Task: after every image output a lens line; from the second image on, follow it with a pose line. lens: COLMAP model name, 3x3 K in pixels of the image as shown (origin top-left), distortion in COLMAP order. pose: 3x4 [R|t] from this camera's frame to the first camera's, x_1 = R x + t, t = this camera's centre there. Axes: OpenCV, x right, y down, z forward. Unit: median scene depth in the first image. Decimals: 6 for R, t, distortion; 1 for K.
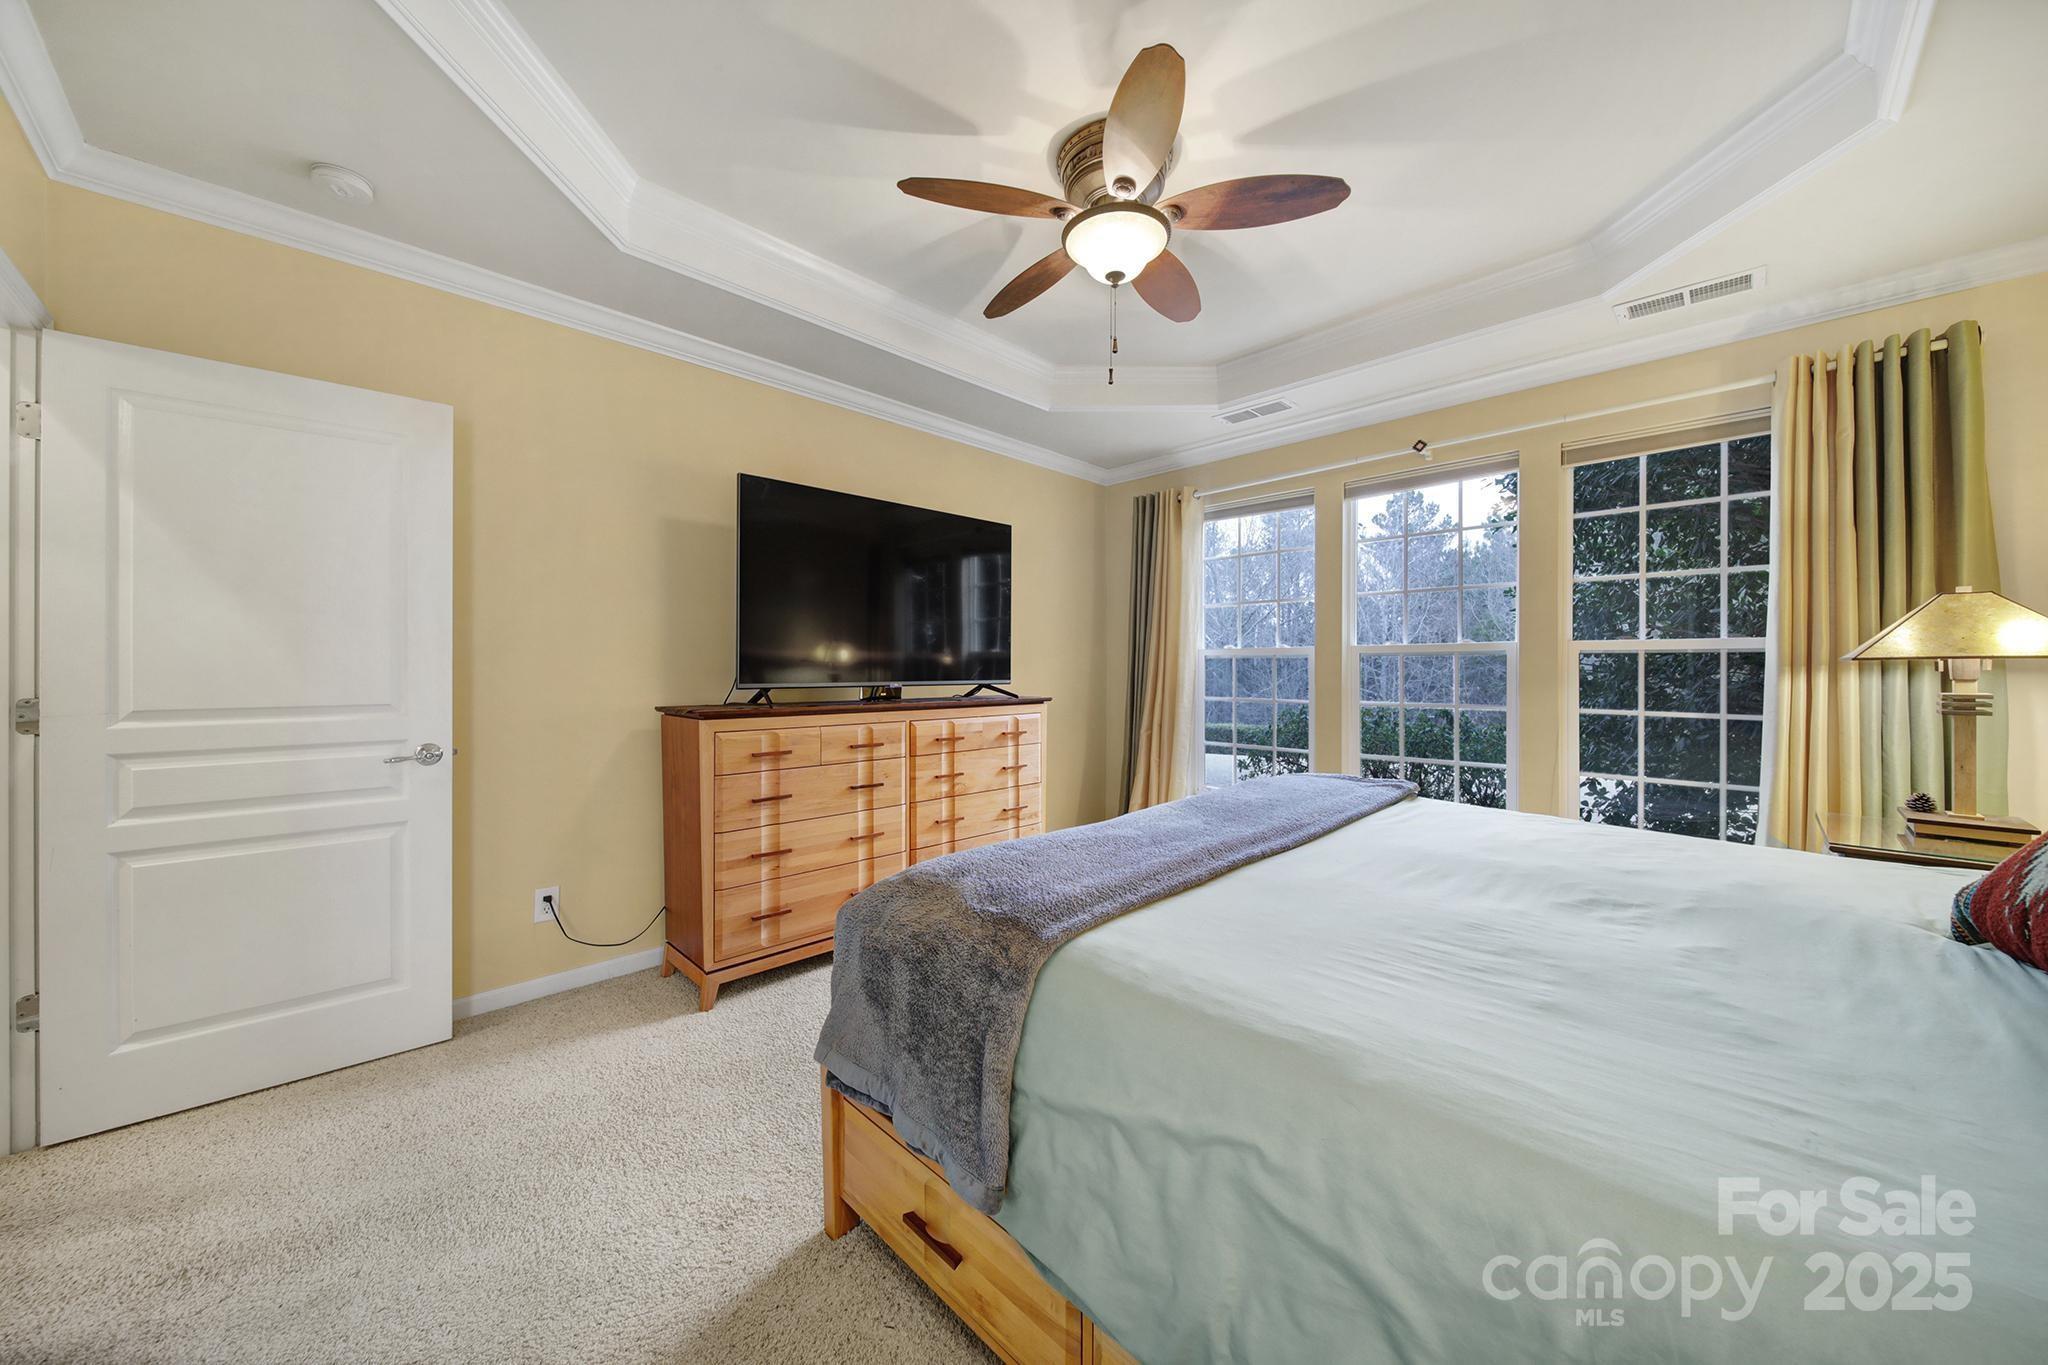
lens RADIAL K [[715.6, 0, 1022.7], [0, 715.6, 672.3], [0, 0, 1]] dist [-0.000543, -0.001861]
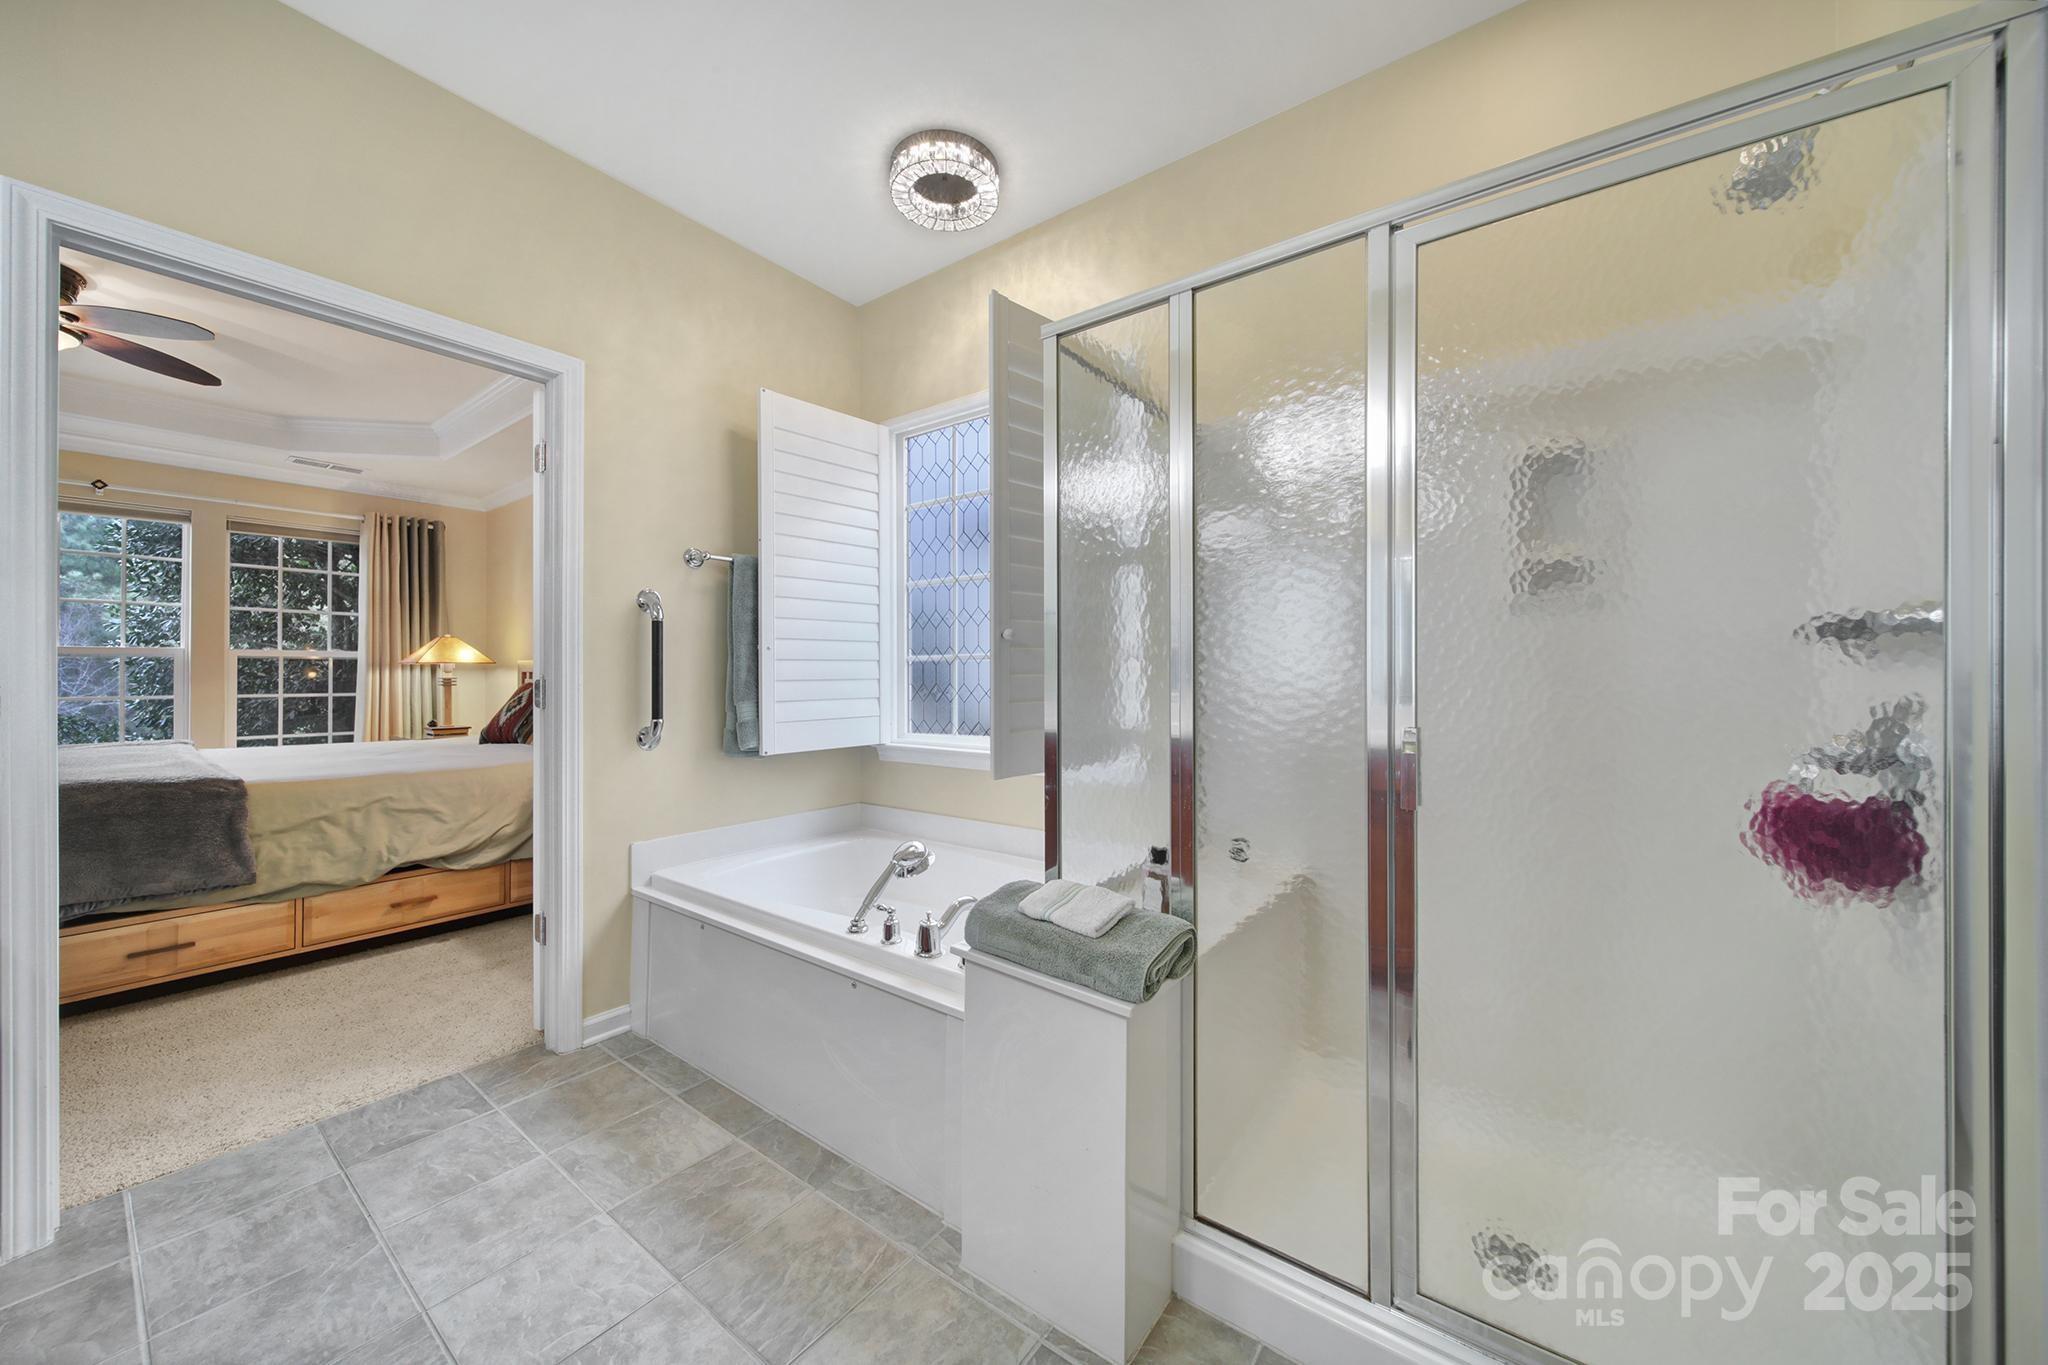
lens RADIAL K [[715.6, 0, 1022.7], [0, 715.6, 672.3], [0, 0, 1]] dist [-0.000543, -0.001861]
pose [[-0.134948, -0.000240, 0.990853, -1.077821], [0.003975, 0.999992, 0.000784, 0.011646], [-0.990845, 0.004045, -0.134946, -0.496760]]
